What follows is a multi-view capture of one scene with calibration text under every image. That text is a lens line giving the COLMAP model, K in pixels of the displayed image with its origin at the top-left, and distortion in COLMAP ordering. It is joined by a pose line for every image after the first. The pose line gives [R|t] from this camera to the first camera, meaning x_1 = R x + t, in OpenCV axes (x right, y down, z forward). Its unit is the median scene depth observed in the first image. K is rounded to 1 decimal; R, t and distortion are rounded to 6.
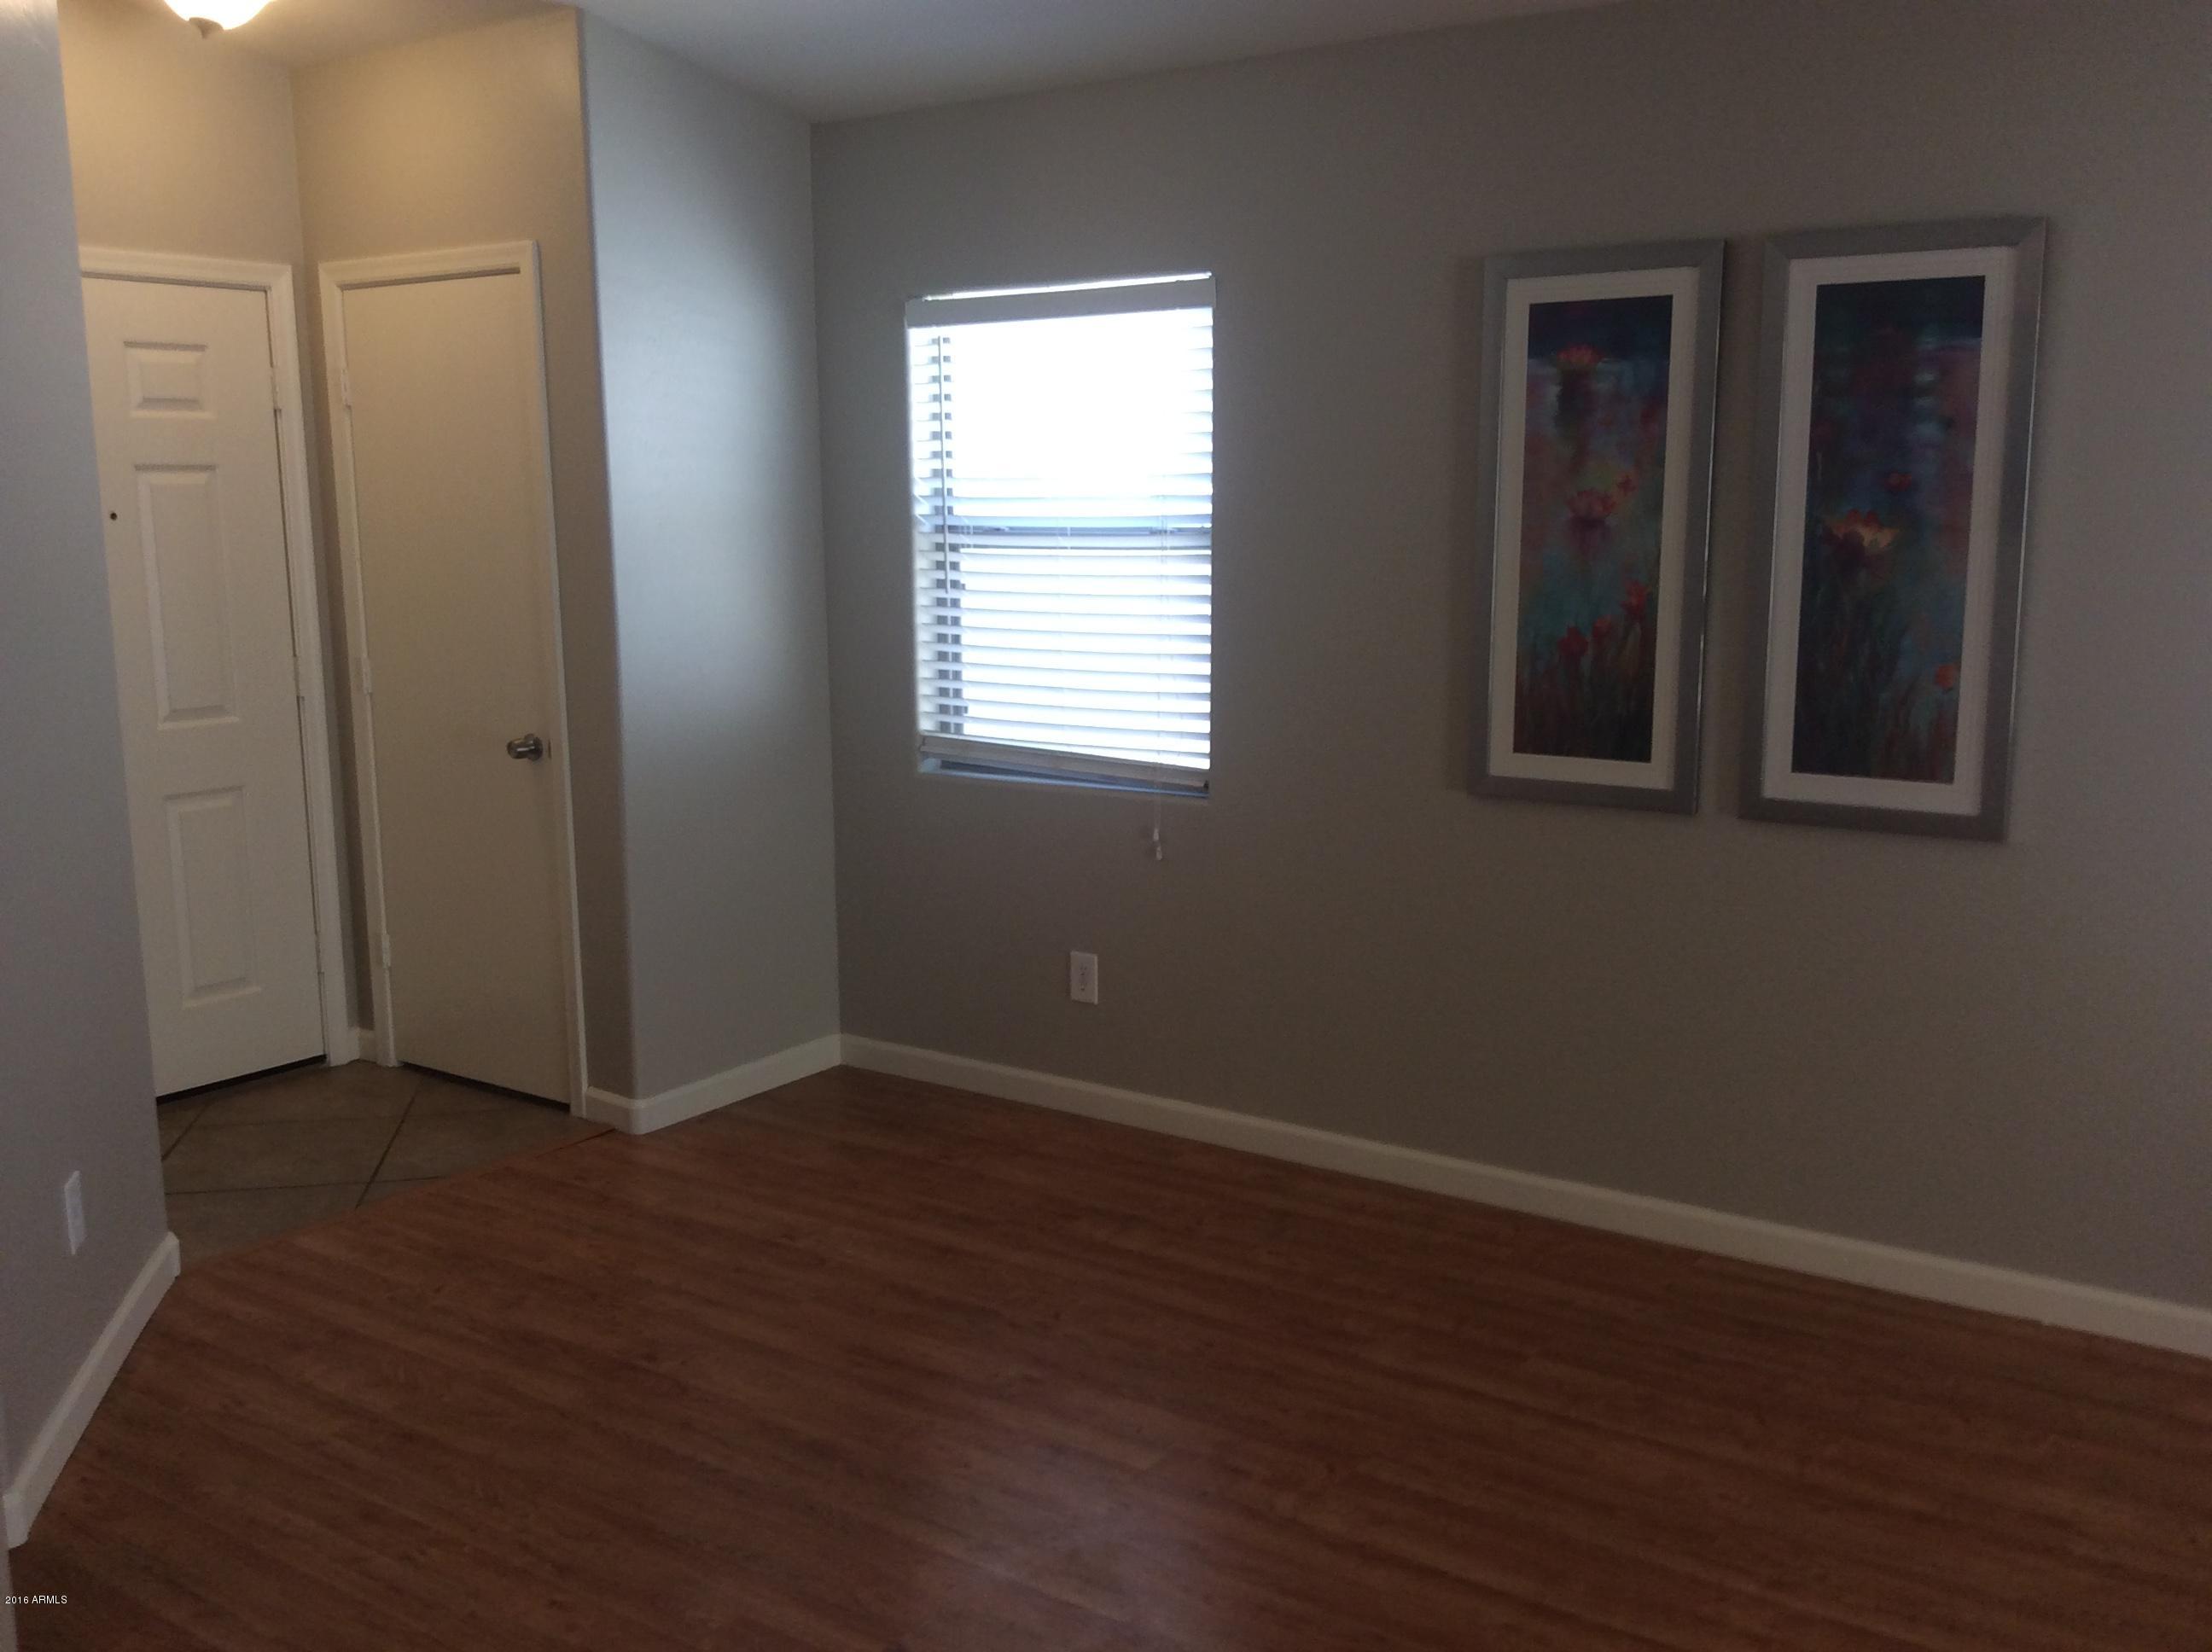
lens RADIAL K [[2027.1, 0, 1105.0], [0, 2027.1, 837.2], [0, 0, 1]] dist [0.101377, -0.191596]
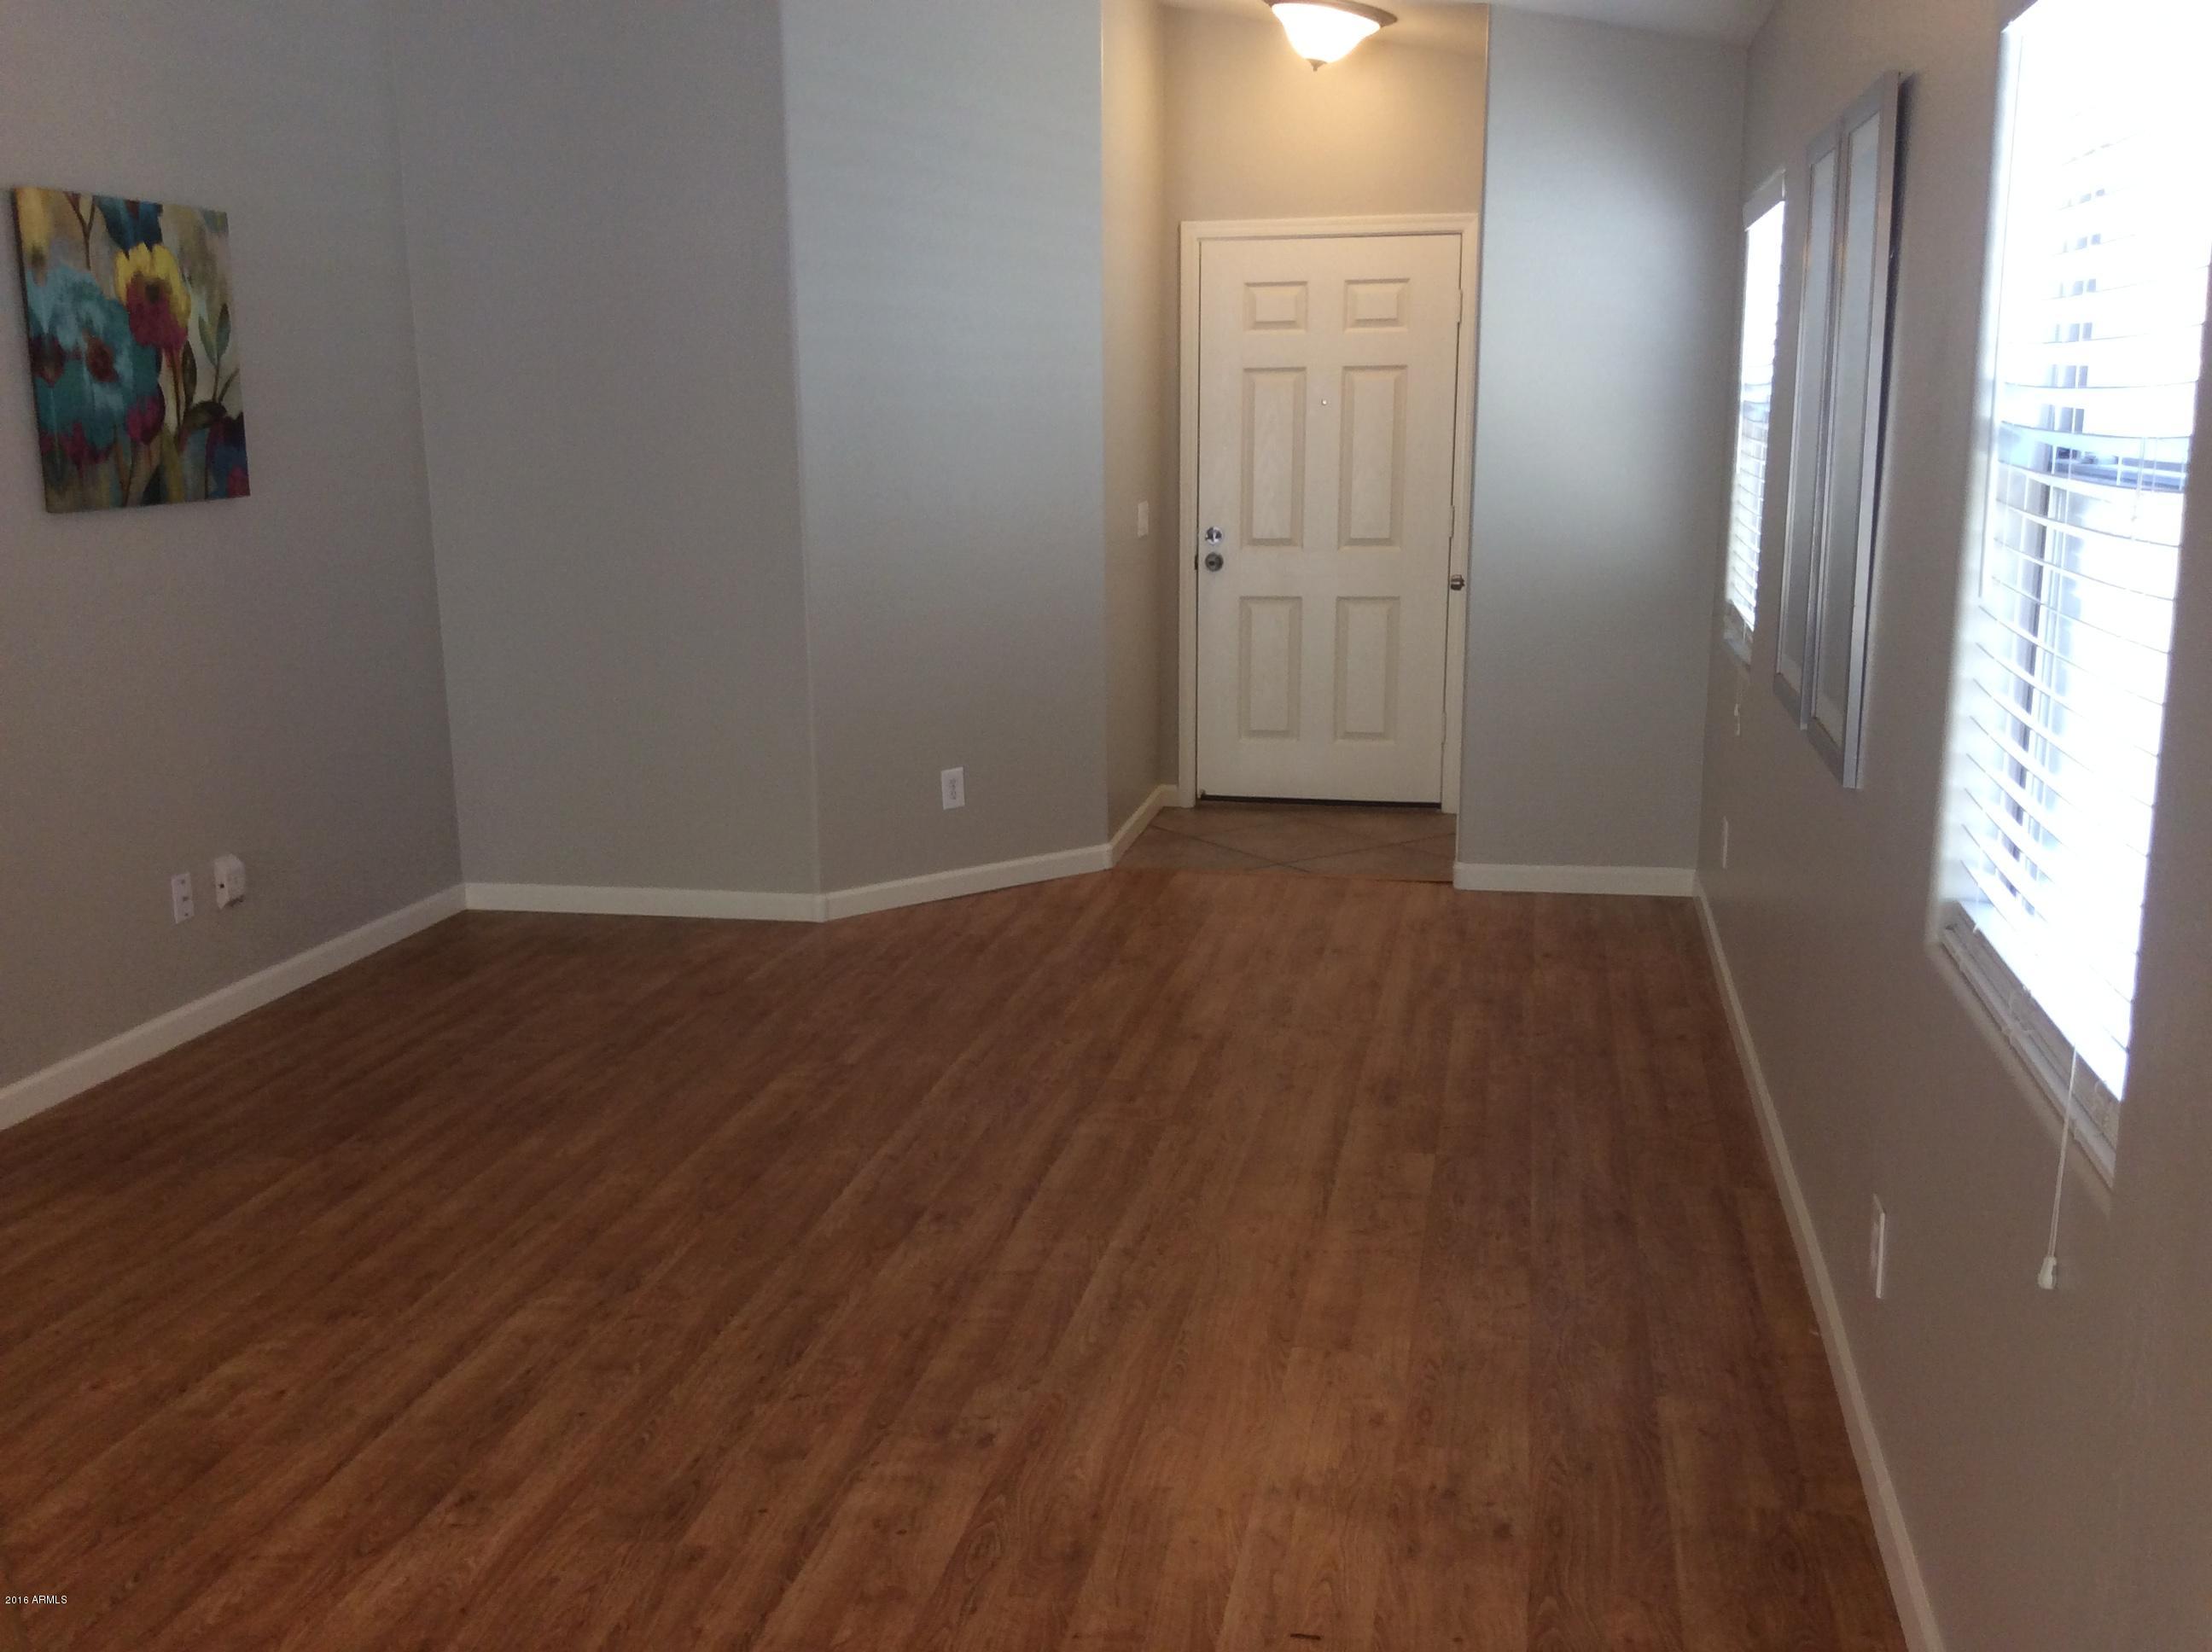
lens RADIAL K [[2027.1, 0, 1105.0], [0, 2027.1, 837.2], [0, 0, 1]] dist [0.101377, -0.191596]
pose [[0.405011, 0.199182, -0.892352, 0.980623], [-0.152054, 0.977065, 0.149078, -0.052490], [0.901580, 0.075307, 0.426008, 0.300611]]
